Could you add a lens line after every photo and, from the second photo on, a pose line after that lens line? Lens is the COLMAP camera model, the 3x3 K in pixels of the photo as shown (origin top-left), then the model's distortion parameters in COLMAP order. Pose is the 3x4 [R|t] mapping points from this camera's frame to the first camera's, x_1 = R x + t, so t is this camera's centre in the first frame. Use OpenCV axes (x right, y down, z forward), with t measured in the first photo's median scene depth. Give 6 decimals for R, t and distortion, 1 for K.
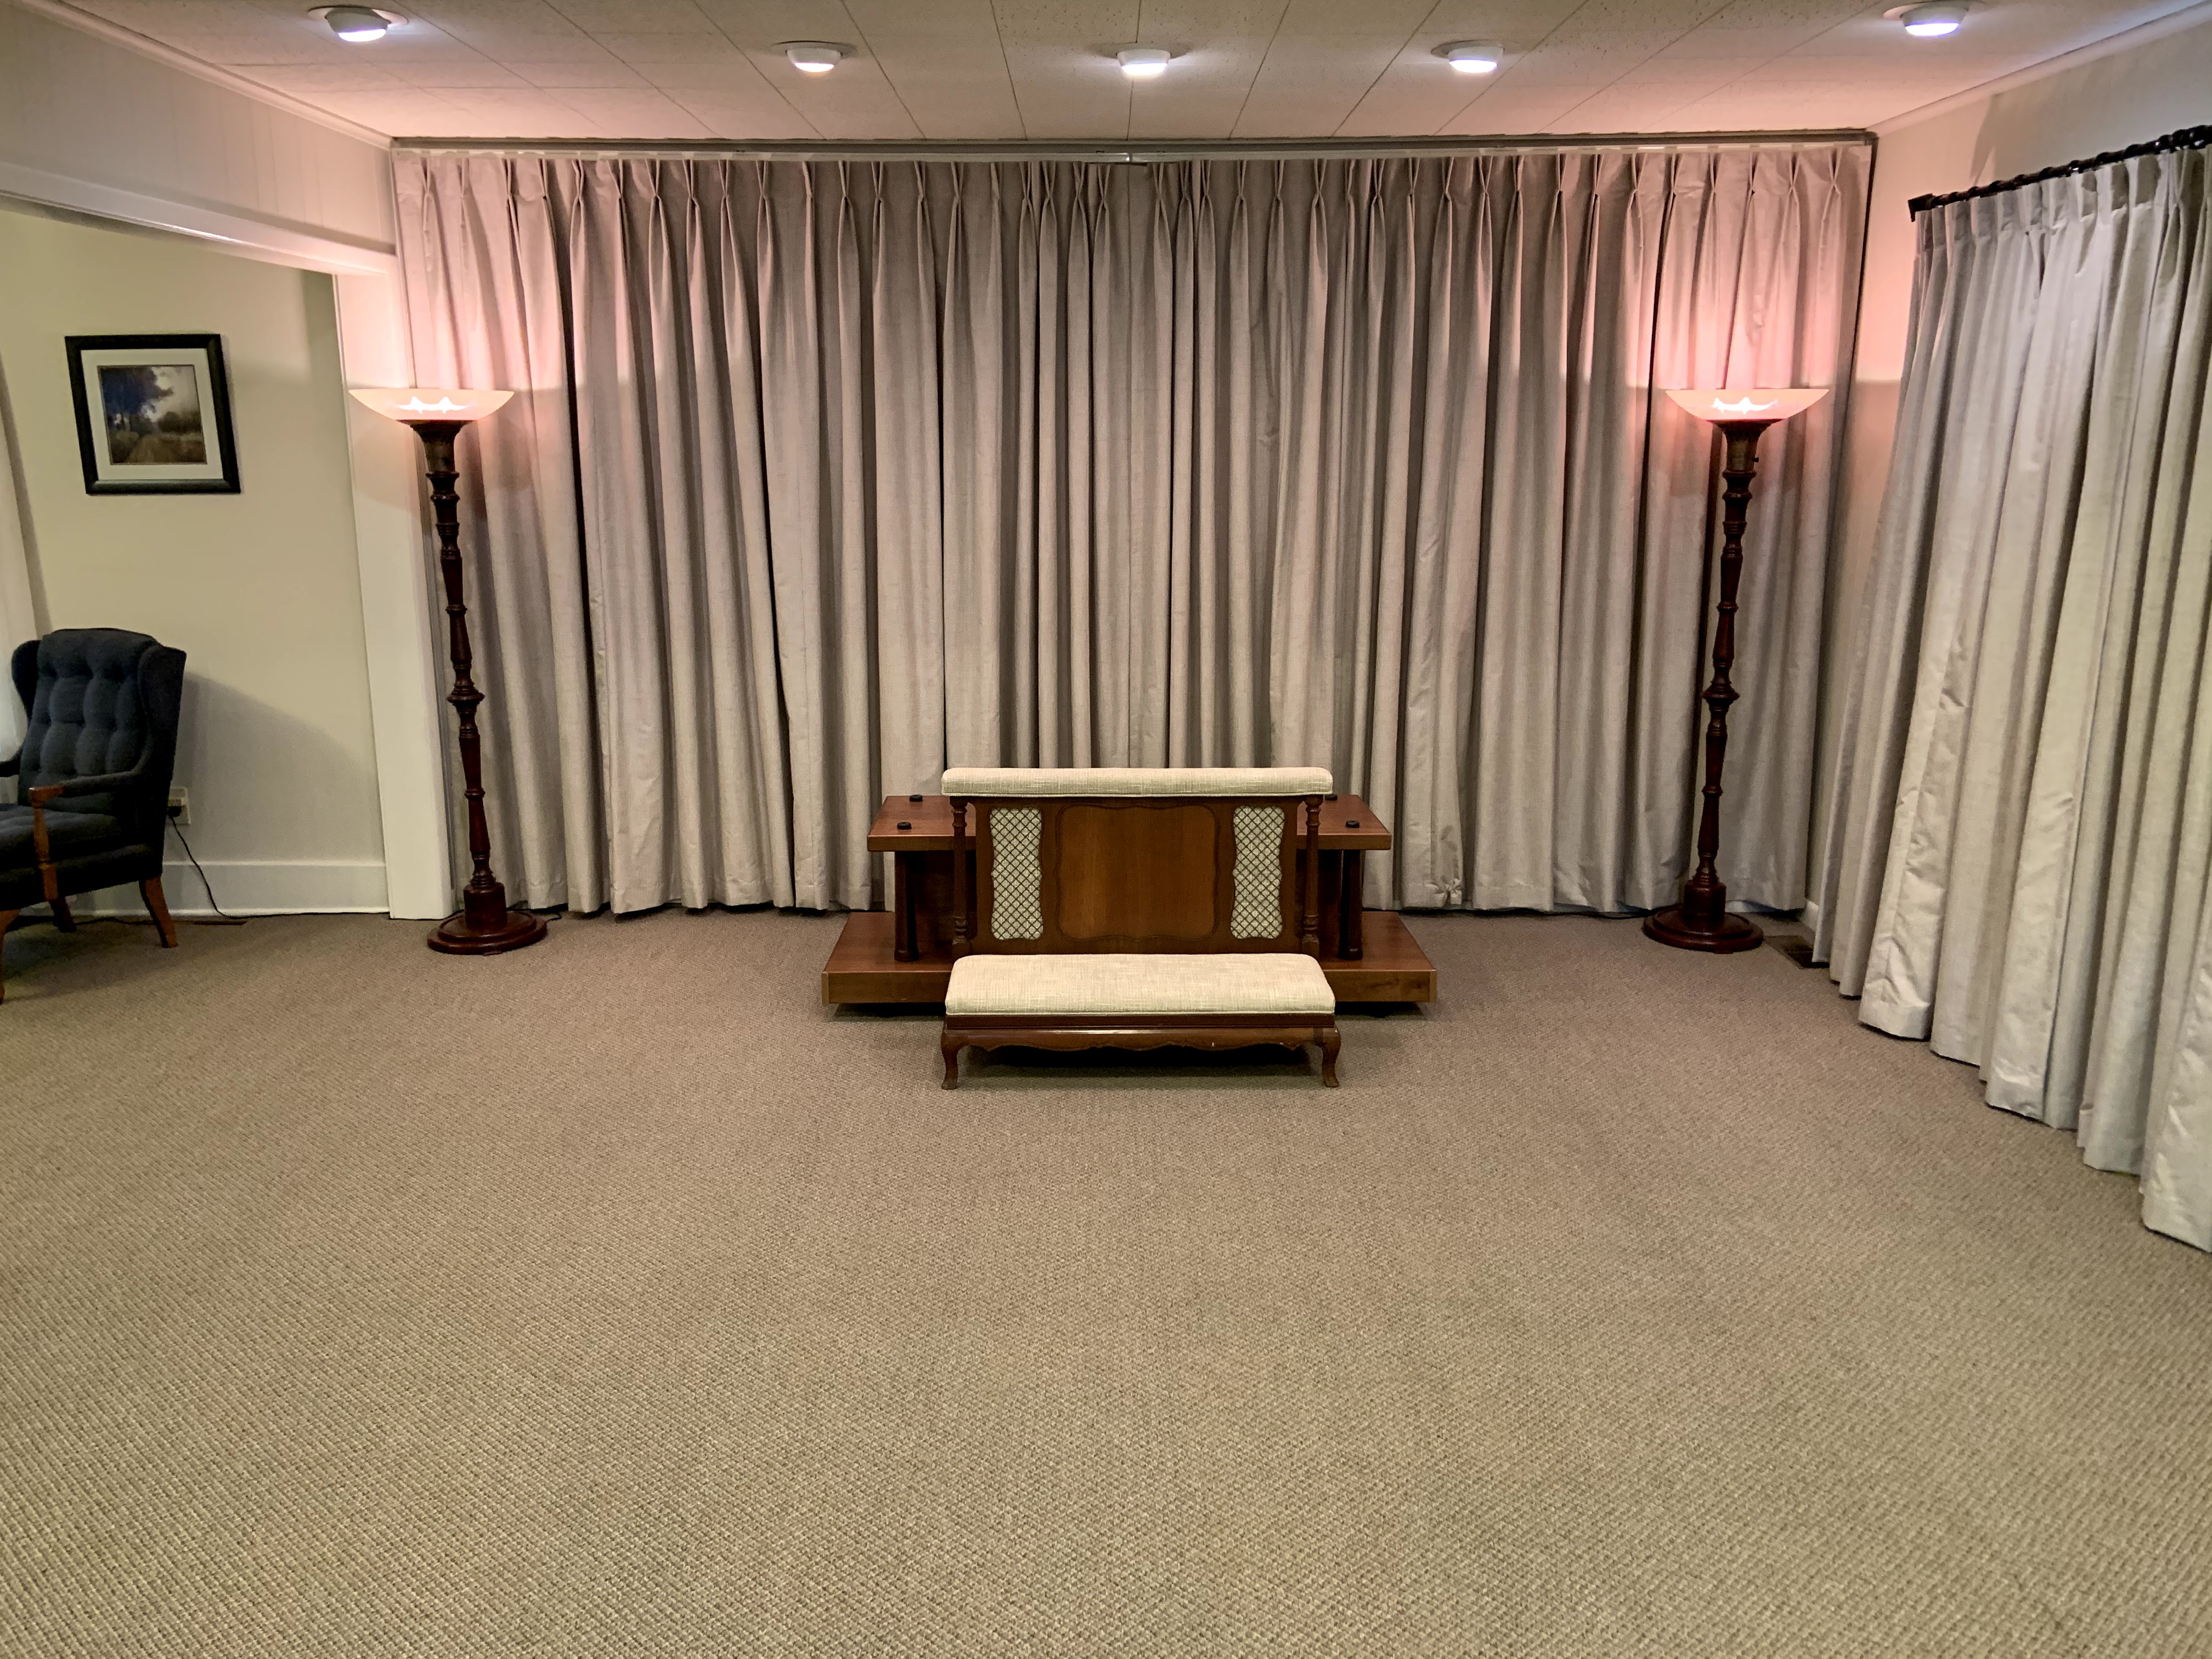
lens RADIAL K [[1657.9, 0, 1093.3], [0, 1657.9, 808.6], [0, 0, 1]] dist [0.119098, -0.139868]
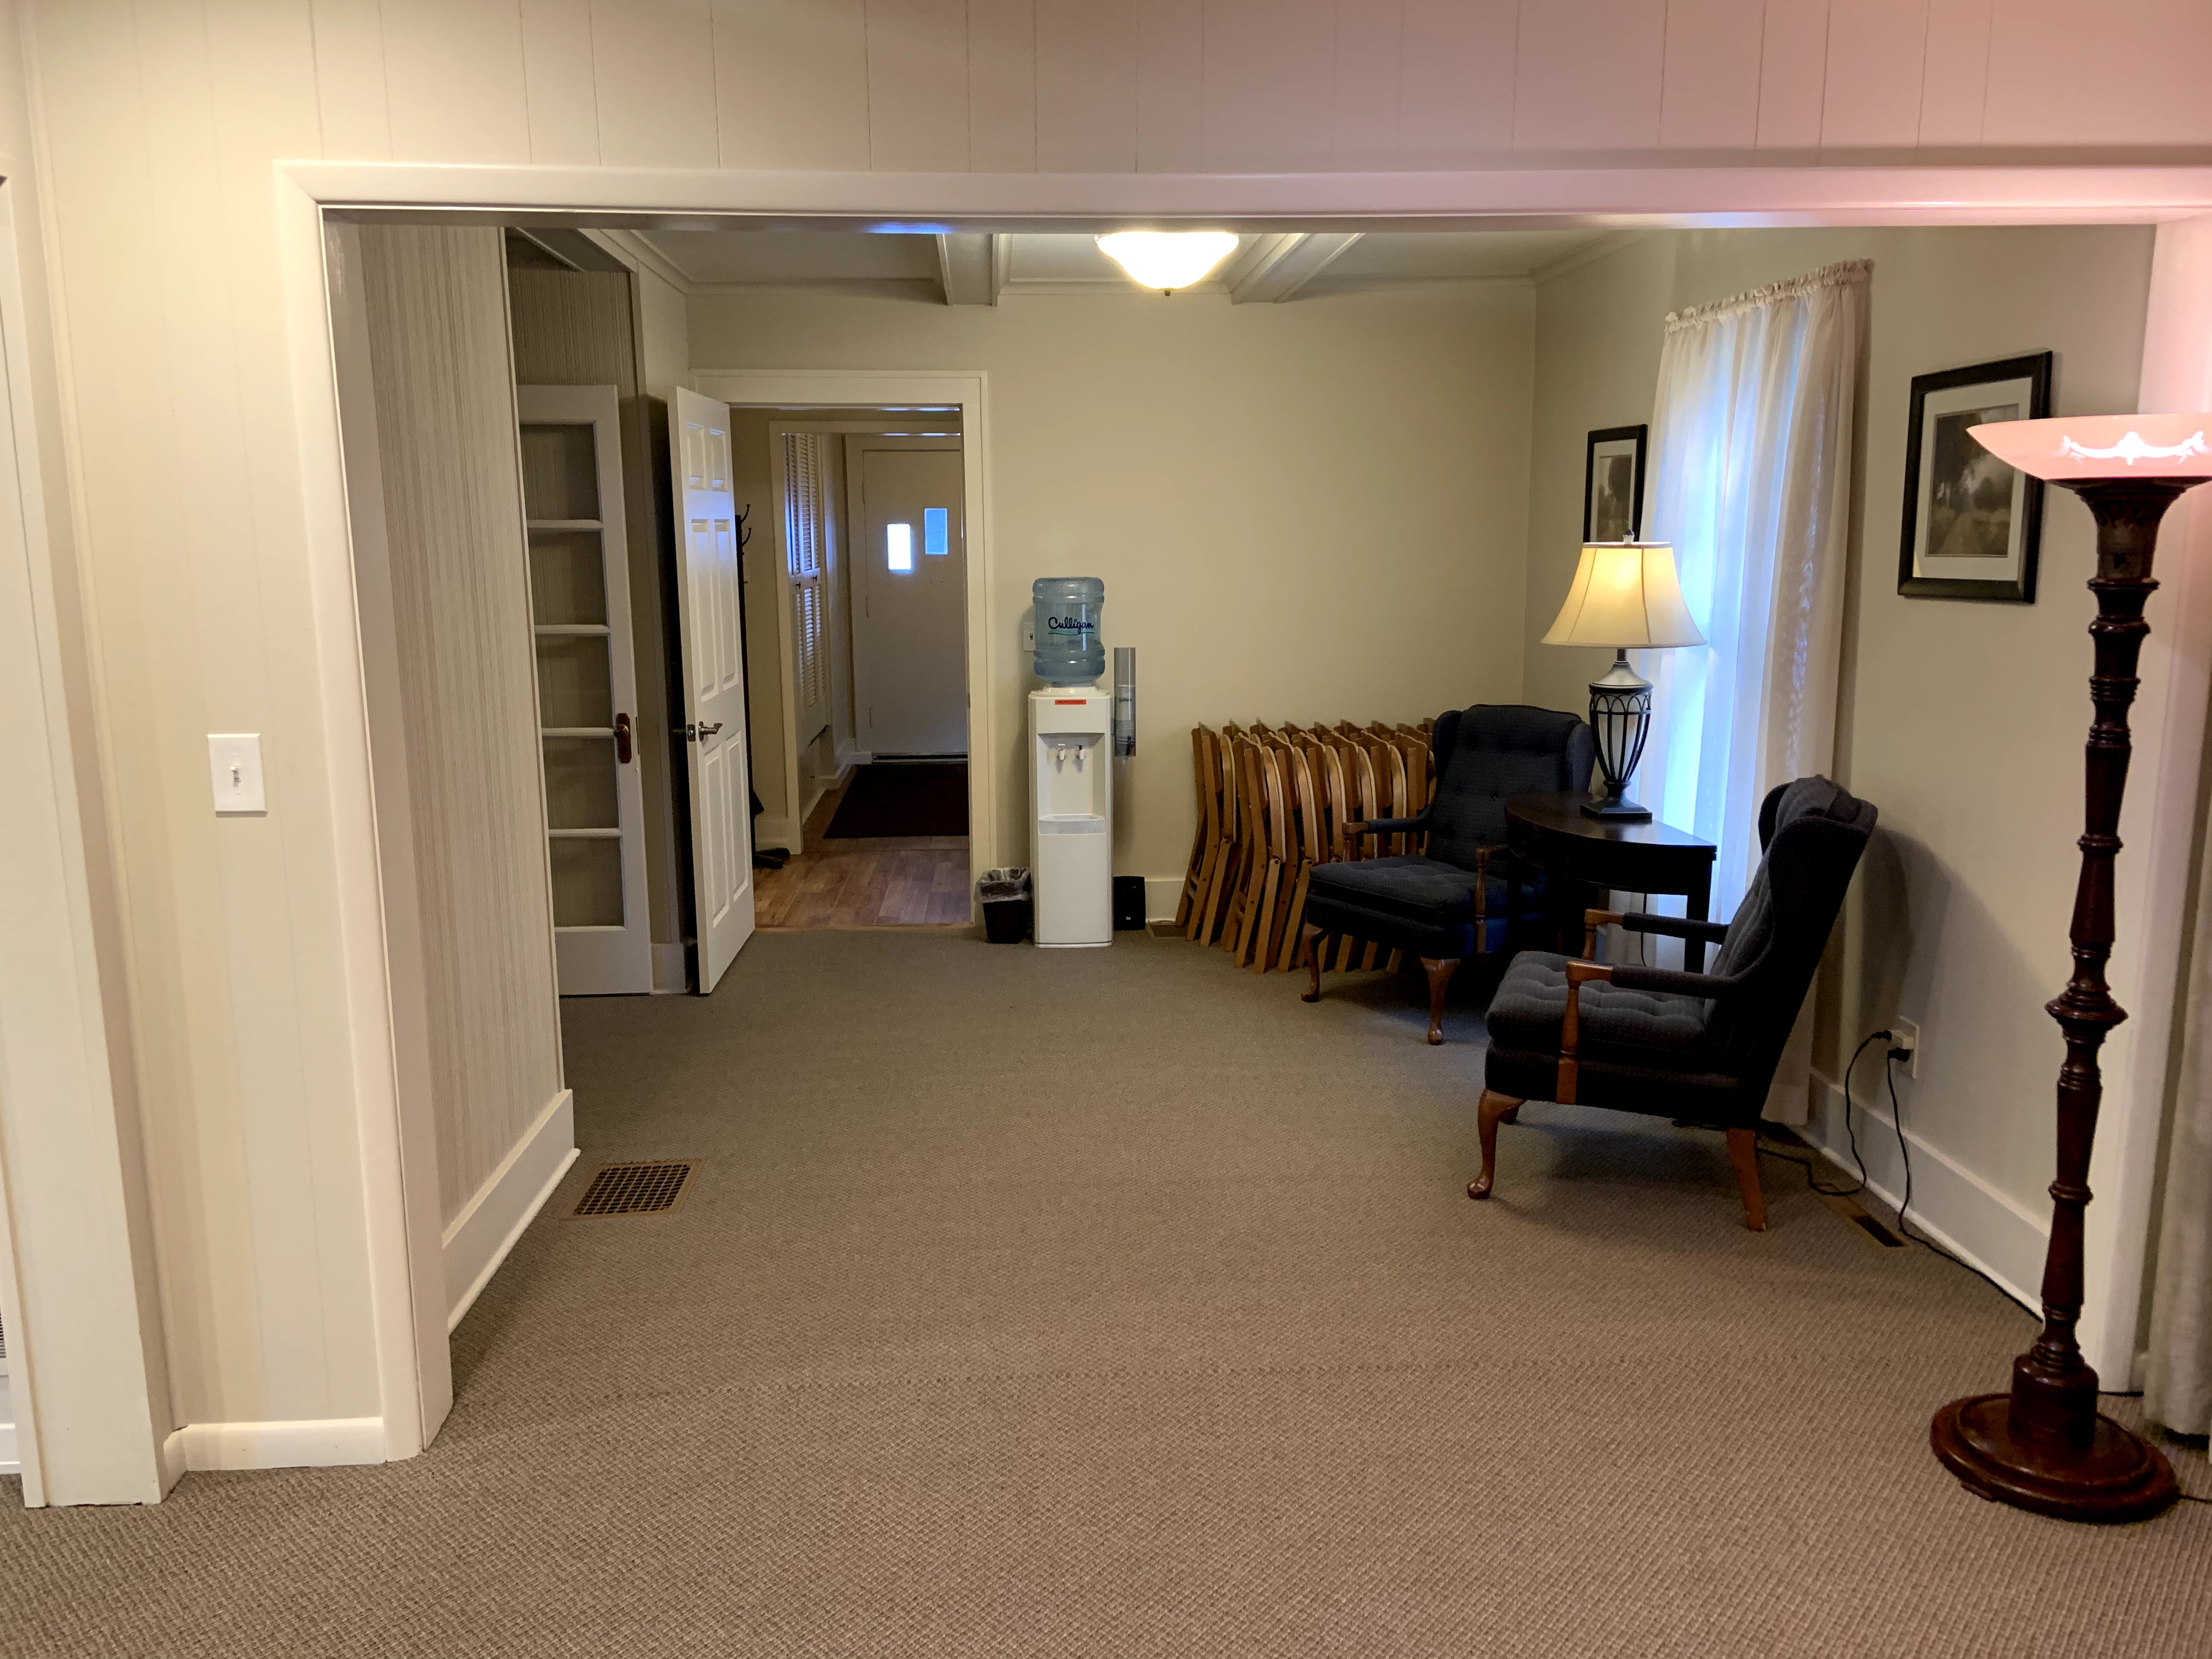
lens RADIAL K [[1657.9, 0, 1093.3], [0, 1657.9, 808.6], [0, 0, 1]] dist [0.119098, -0.139868]
pose [[0.049511, 0.171562, -0.983928, 0.112002], [-0.210342, 0.964833, 0.157648, -0.145997], [0.976373, 0.199156, 0.083857, 0.655677]]
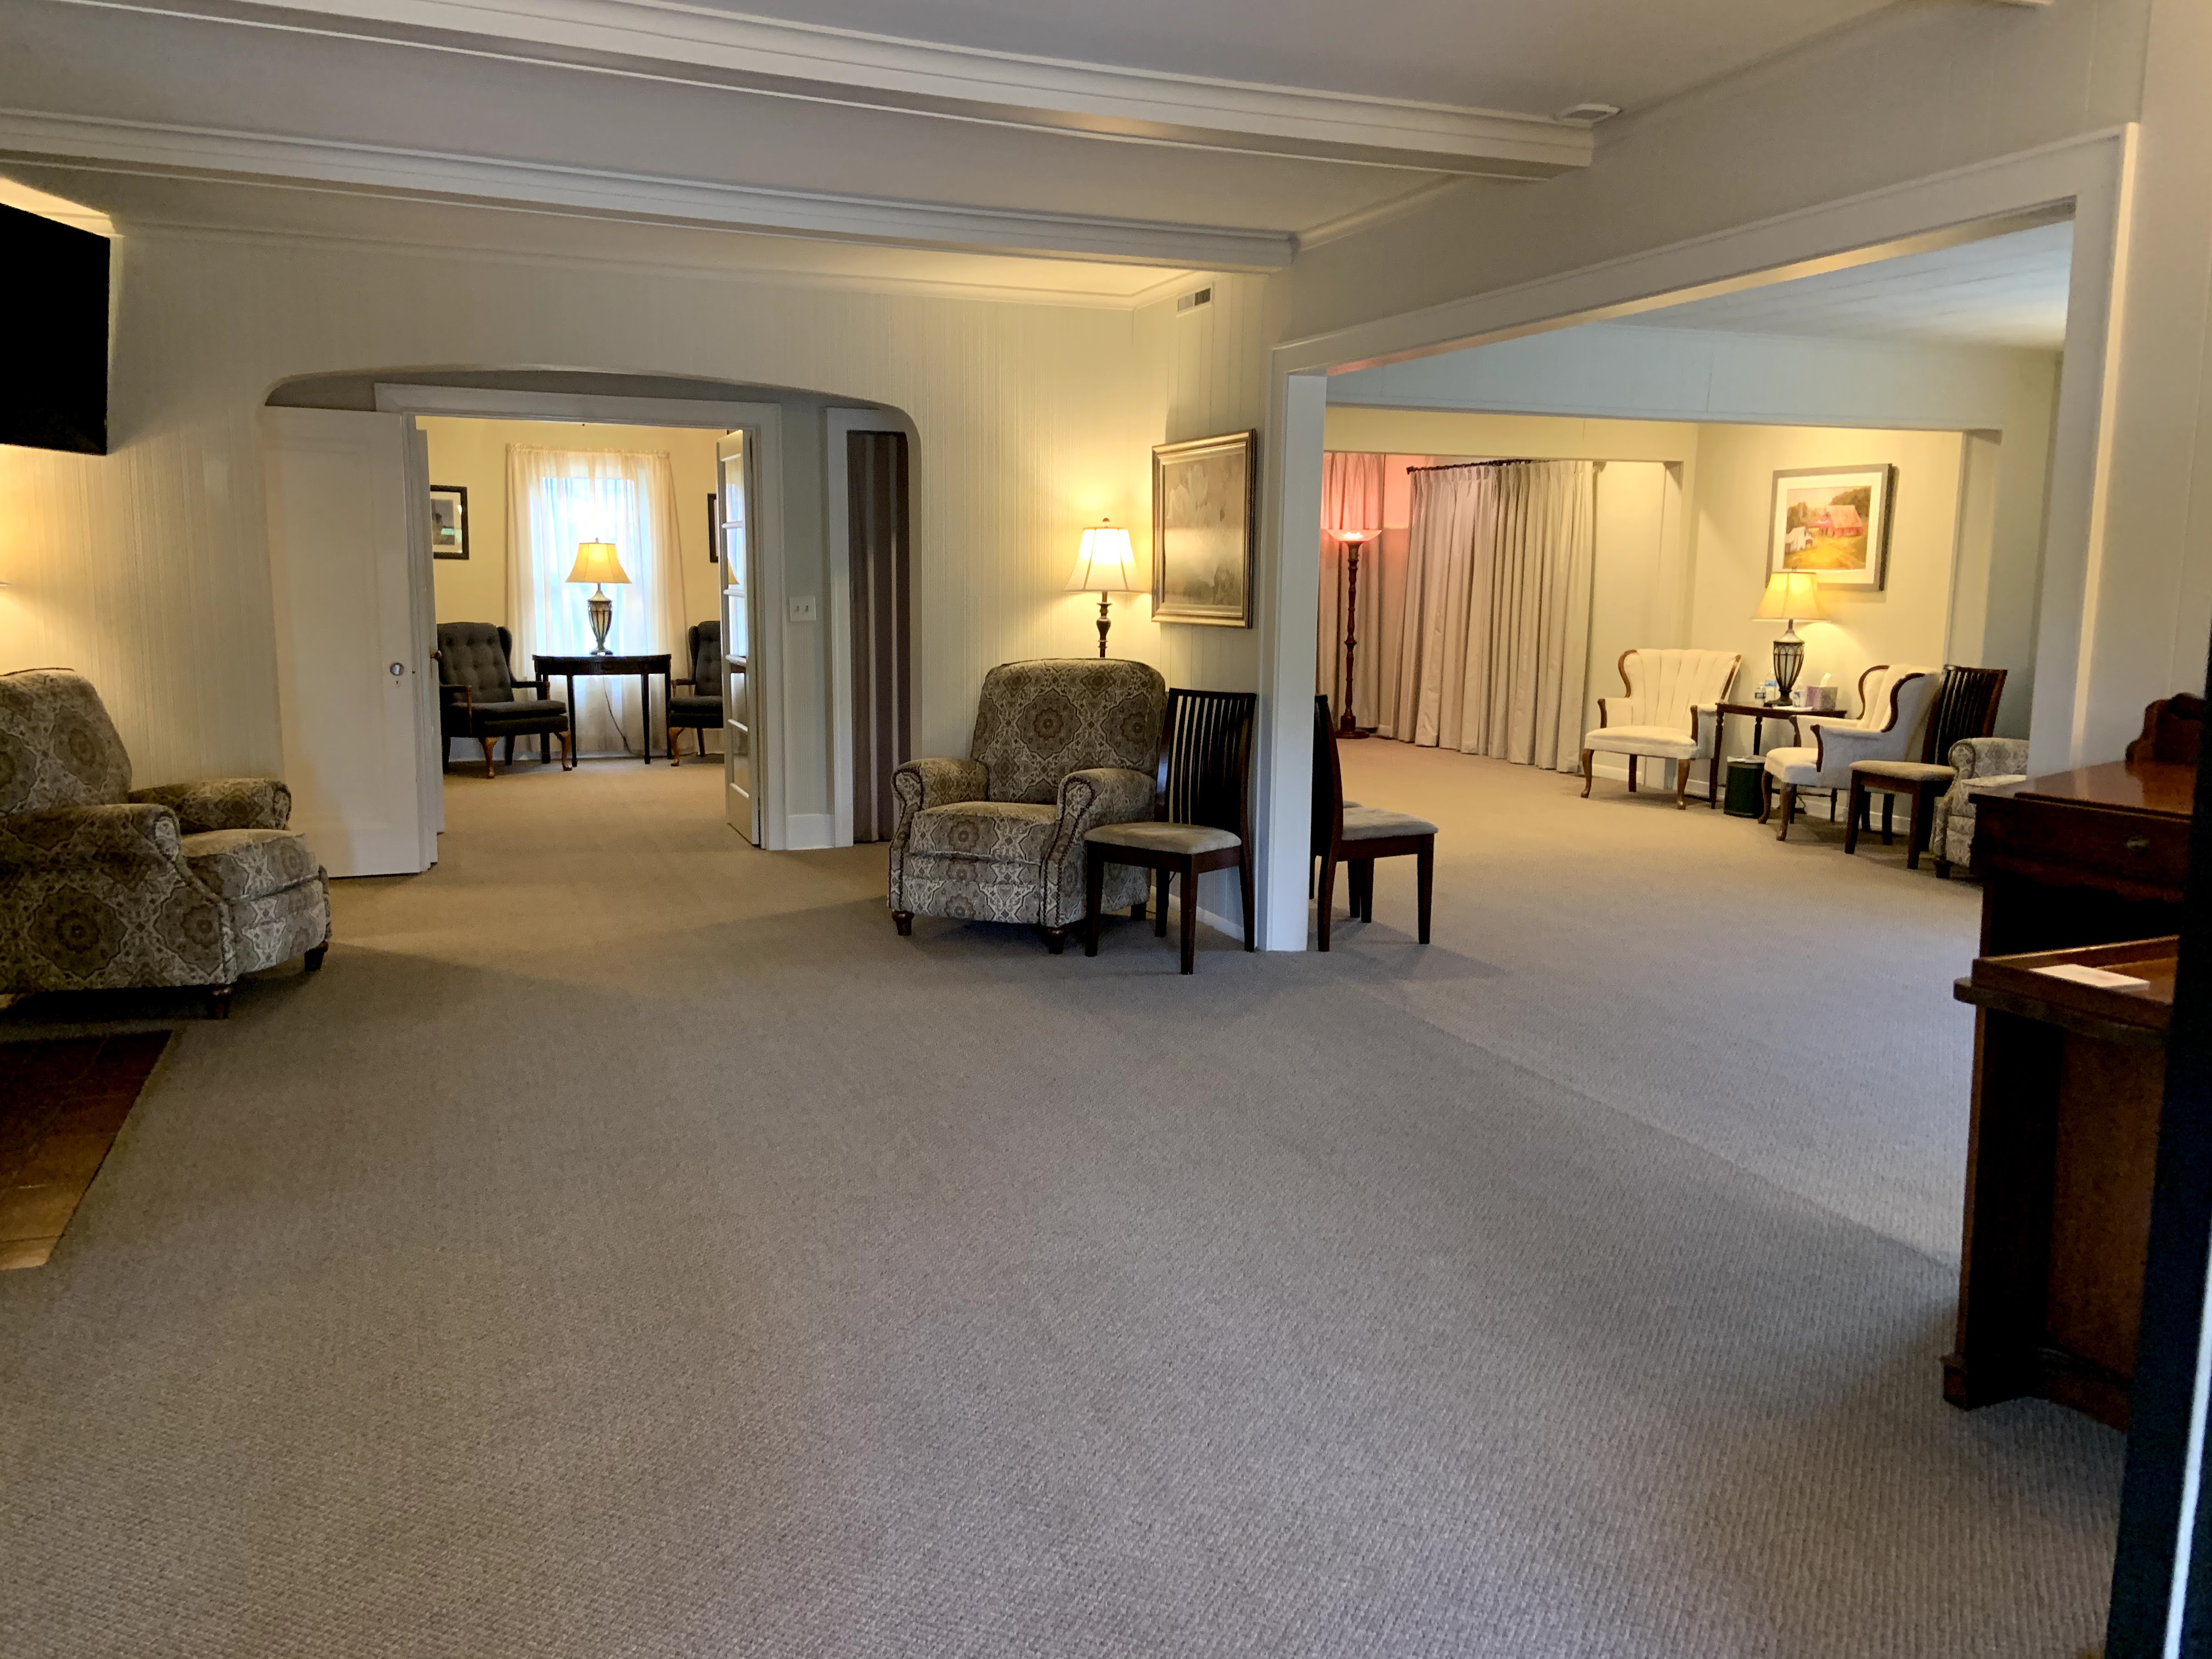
lens RADIAL K [[1657.9, 0, 1093.3], [0, 1657.9, 808.6], [0, 0, 1]] dist [0.119098, -0.139868]
pose [[0.928302, -0.042225, 0.369421, -0.996836], [0.069092, 0.995817, -0.059797, 0.325568], [-0.365351, 0.081033, 0.927336, -1.284139]]
